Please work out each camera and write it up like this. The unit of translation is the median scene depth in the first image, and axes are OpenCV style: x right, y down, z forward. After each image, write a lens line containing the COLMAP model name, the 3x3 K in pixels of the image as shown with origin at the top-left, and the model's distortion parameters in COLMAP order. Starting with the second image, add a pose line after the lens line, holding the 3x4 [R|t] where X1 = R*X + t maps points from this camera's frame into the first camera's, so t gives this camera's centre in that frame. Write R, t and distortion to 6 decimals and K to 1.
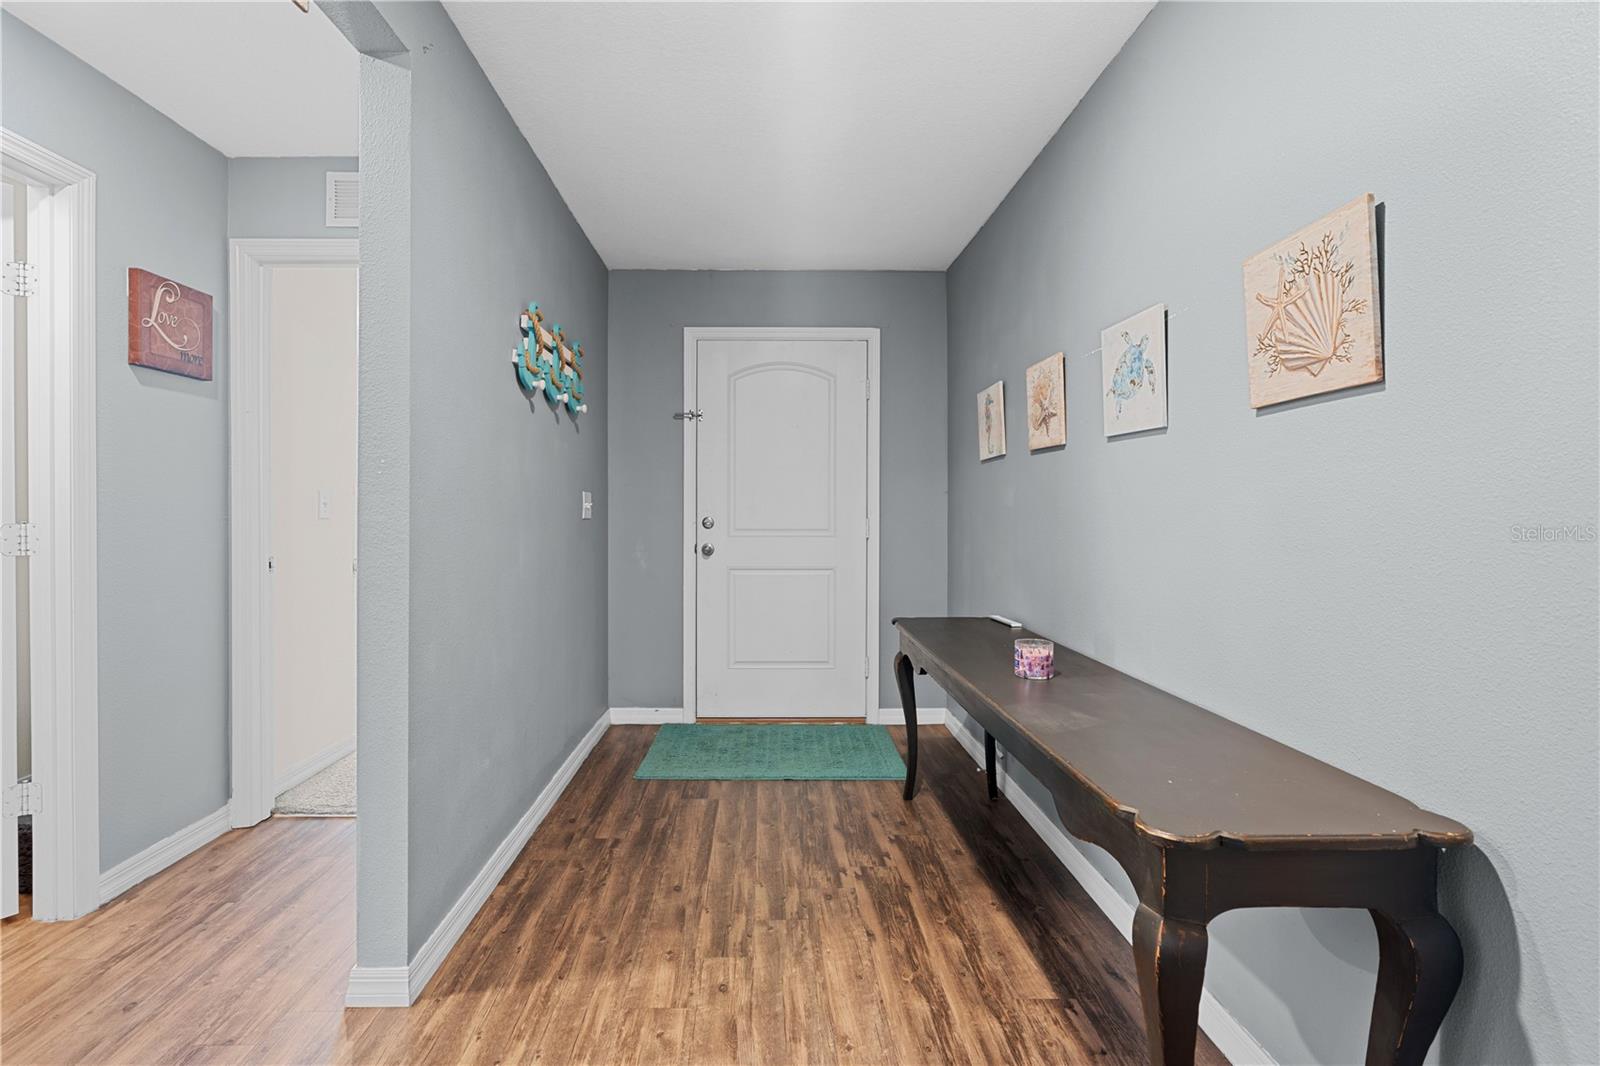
lens RADIAL K [[725.7, 0, 787.1], [0, 725.7, 520.3], [0, 0, 1]] dist [-0.010489, 0.002301]
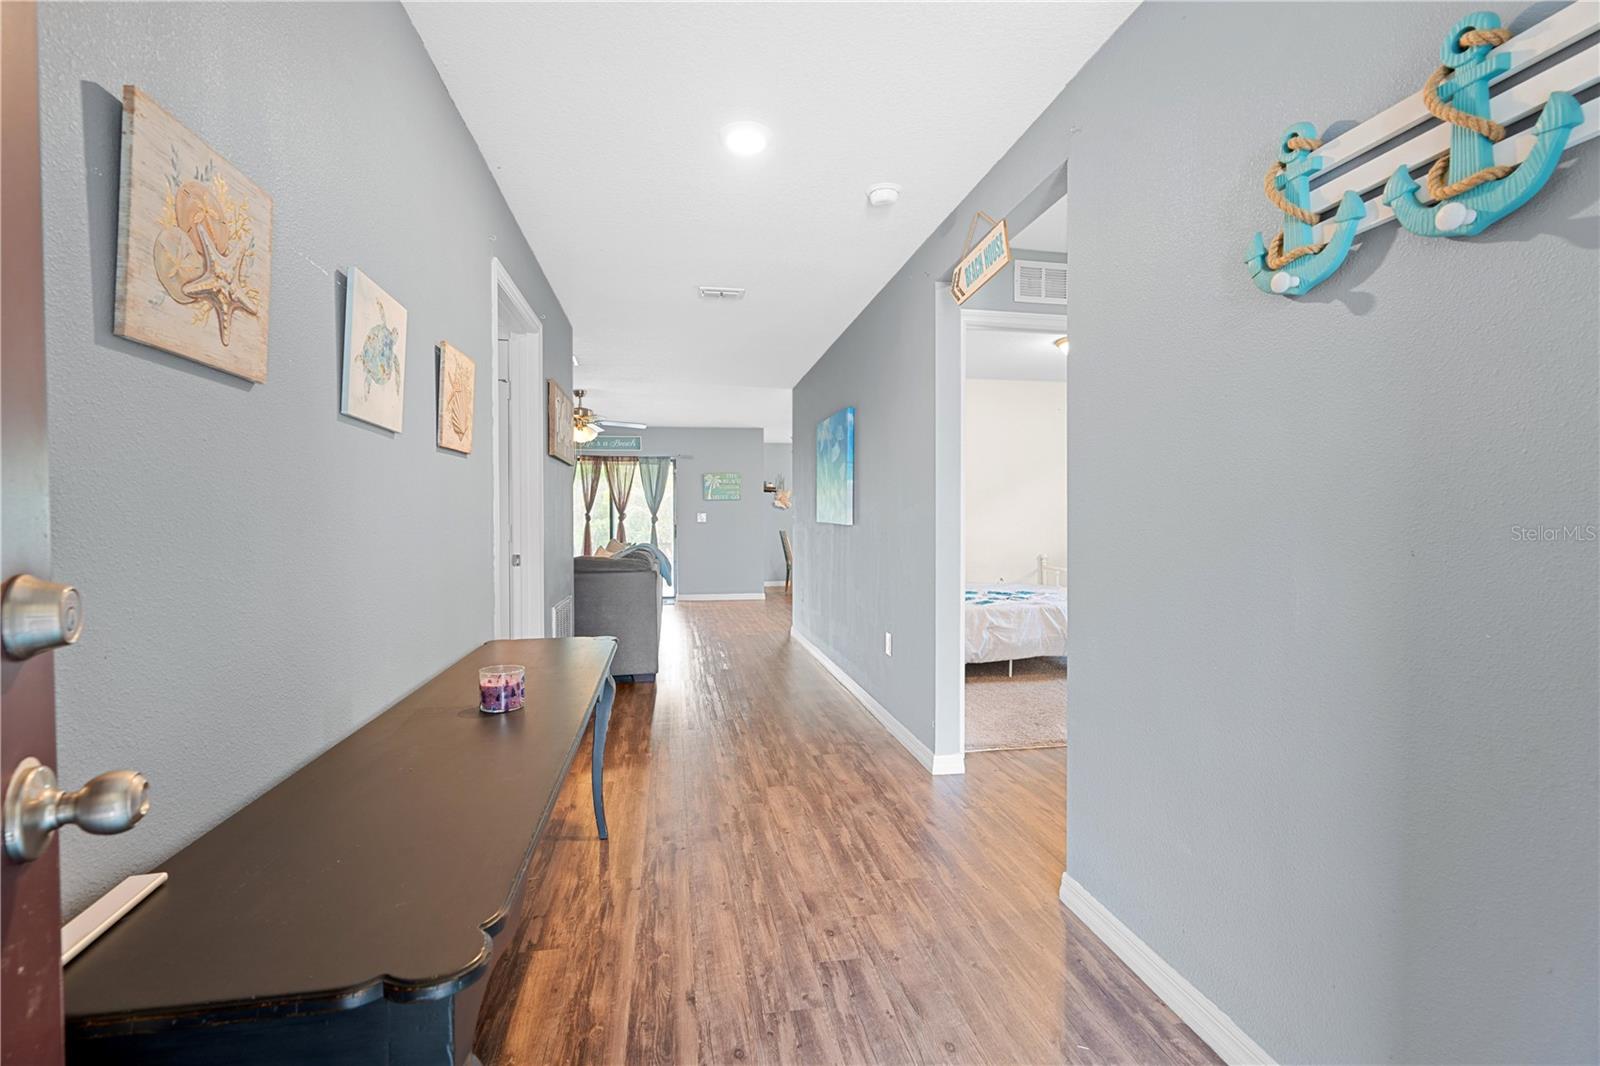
lens RADIAL K [[725.7, 0, 794.7], [0, 725.7, 520.8], [0, 0, 1]] dist [-0.010489, 0.002301]
pose [[-0.991082, -0.001056, -0.133251, 0.113245], [-0.003467, 0.999834, 0.017862, -0.028096], [0.133210, 0.018165, -0.990921, 1.976772]]
